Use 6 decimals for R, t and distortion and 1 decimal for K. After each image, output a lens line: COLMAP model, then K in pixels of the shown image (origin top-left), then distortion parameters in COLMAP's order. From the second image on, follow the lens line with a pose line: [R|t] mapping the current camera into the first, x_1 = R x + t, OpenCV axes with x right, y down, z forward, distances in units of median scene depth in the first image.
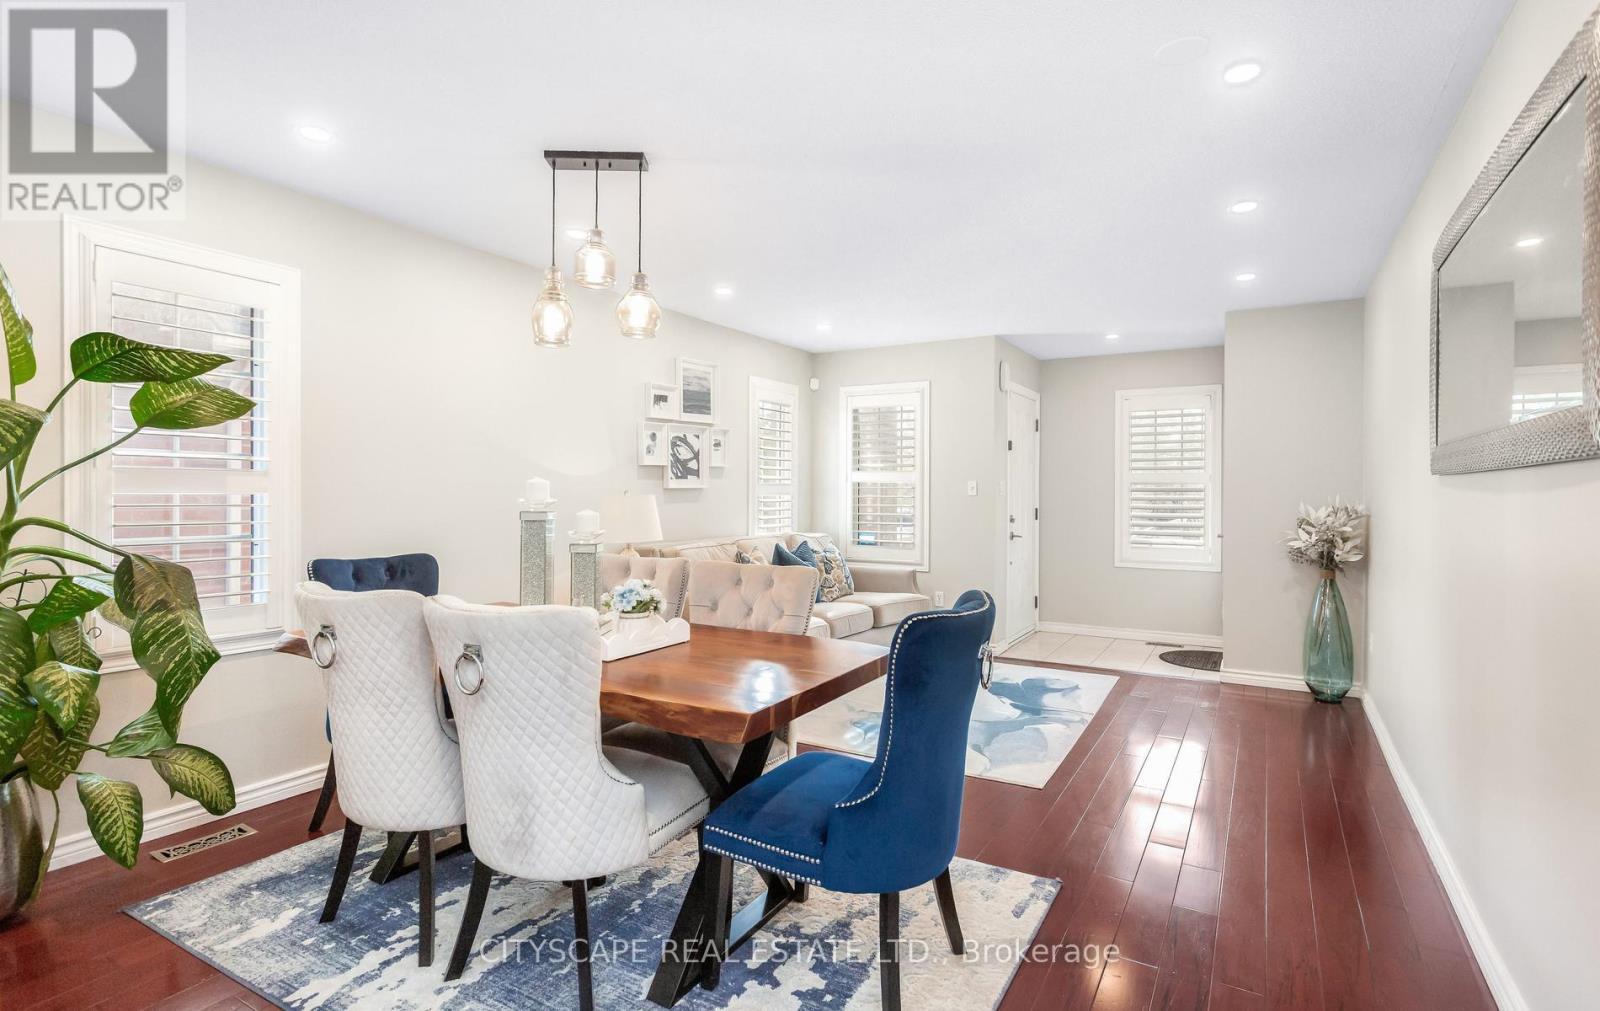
lens RADIAL K [[785.9, 0, 800.0], [0, 785.9, 505.5], [0, 0, 1]] dist [0.001633, 0.000304]
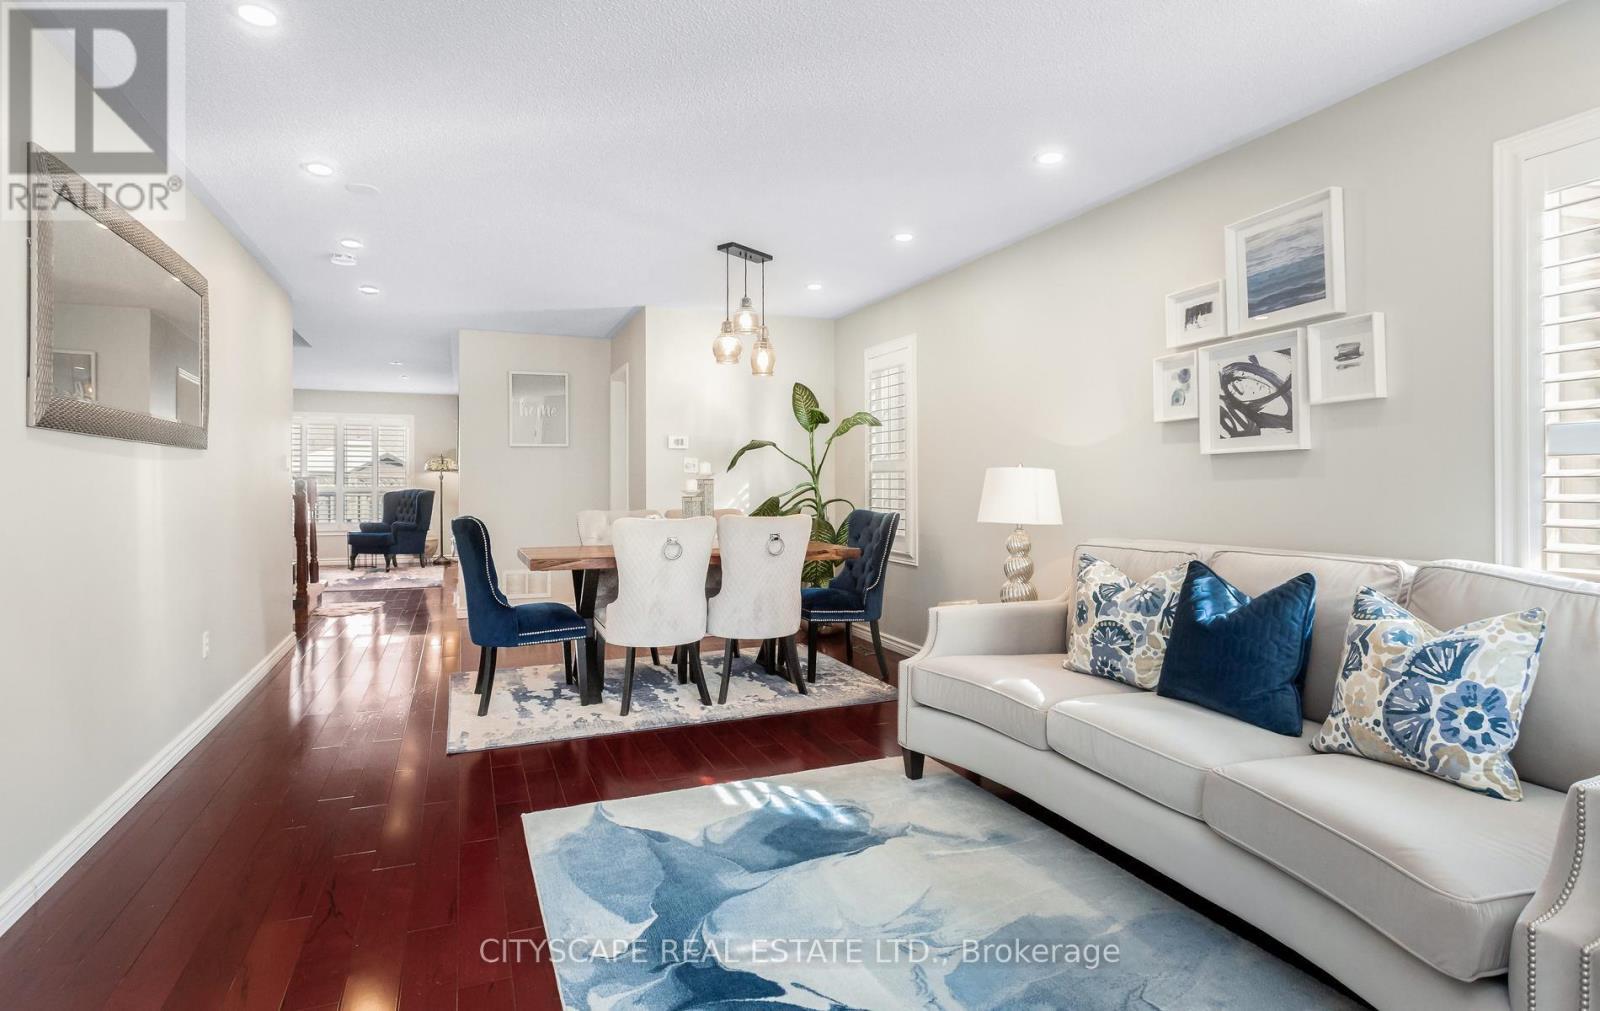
lens RADIAL K [[785.9, 0, 800.0], [0, 785.9, 505.5], [0, 0, 1]] dist [0.001633, 0.000304]
pose [[-0.592823, 0.023485, -0.804990, 0.498054], [-0.010871, 0.999250, 0.037159, -0.001408], [0.805259, 0.030780, -0.592123, 1.078544]]
